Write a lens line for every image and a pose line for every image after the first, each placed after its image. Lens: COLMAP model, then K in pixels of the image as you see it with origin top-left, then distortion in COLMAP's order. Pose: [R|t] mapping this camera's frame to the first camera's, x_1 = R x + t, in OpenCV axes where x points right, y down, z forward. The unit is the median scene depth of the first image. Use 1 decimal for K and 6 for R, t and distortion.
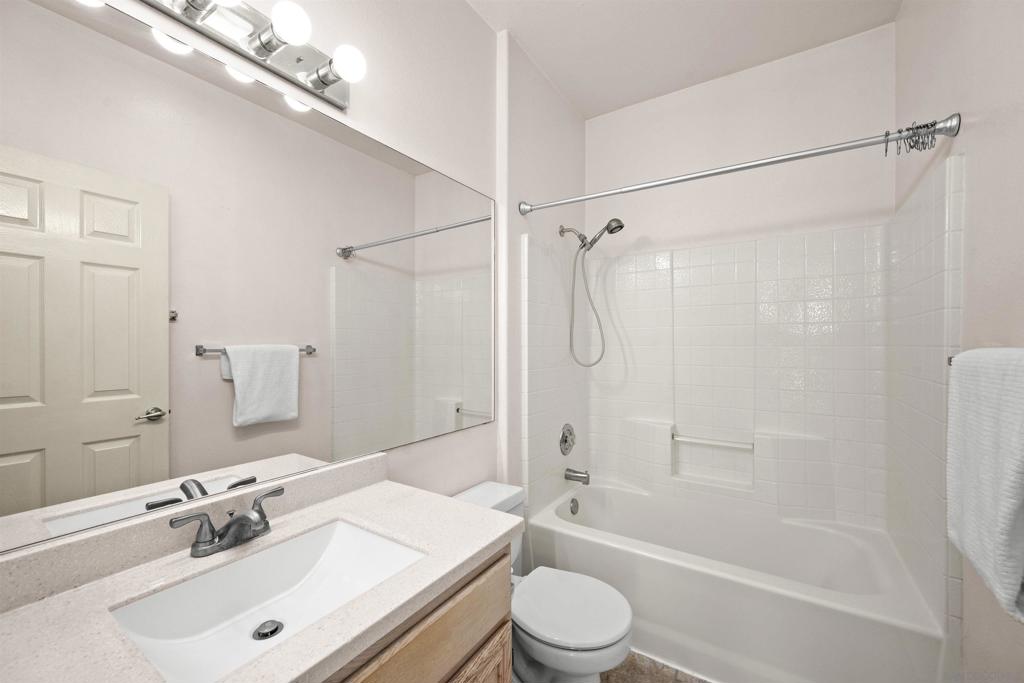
lens RADIAL K [[408.4, 0, 507.7], [0, 408.4, 345.3], [0, 0, 1]] dist [0.000200, -0.000058]
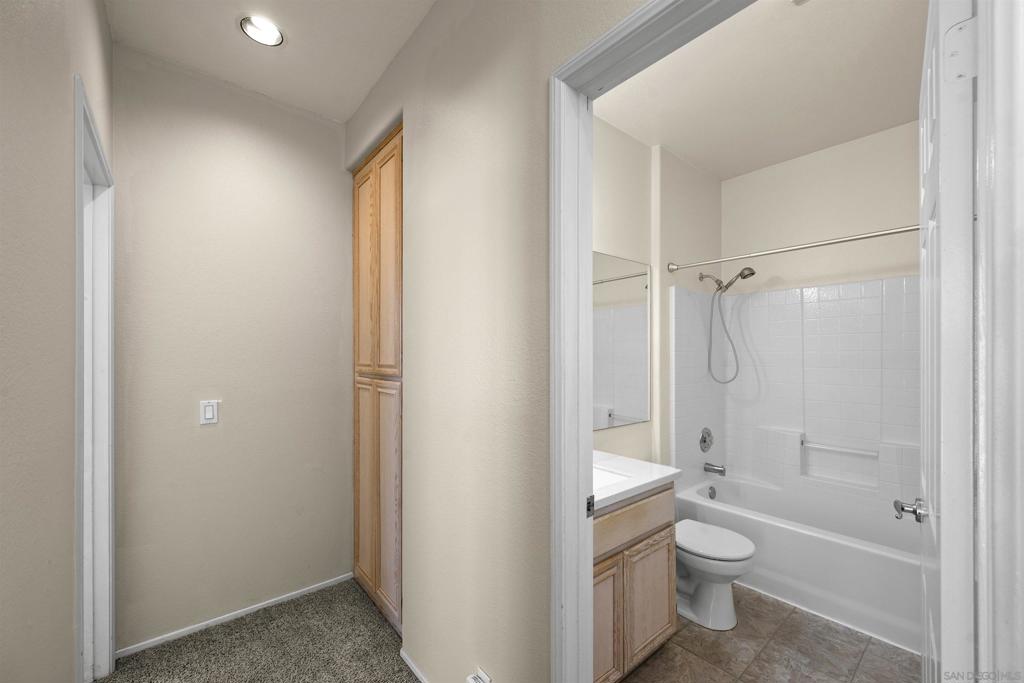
lens RADIAL K [[408.1, 0, 509.4], [0, 408.1, 354.3], [0, 0, 1]] dist [0.000333, -0.000095]
pose [[0.956556, -0.000248, -0.291549, -0.071903], [-0.001271, 0.999987, -0.005019, -0.030727], [0.291547, 0.005171, 0.956543, -0.410810]]
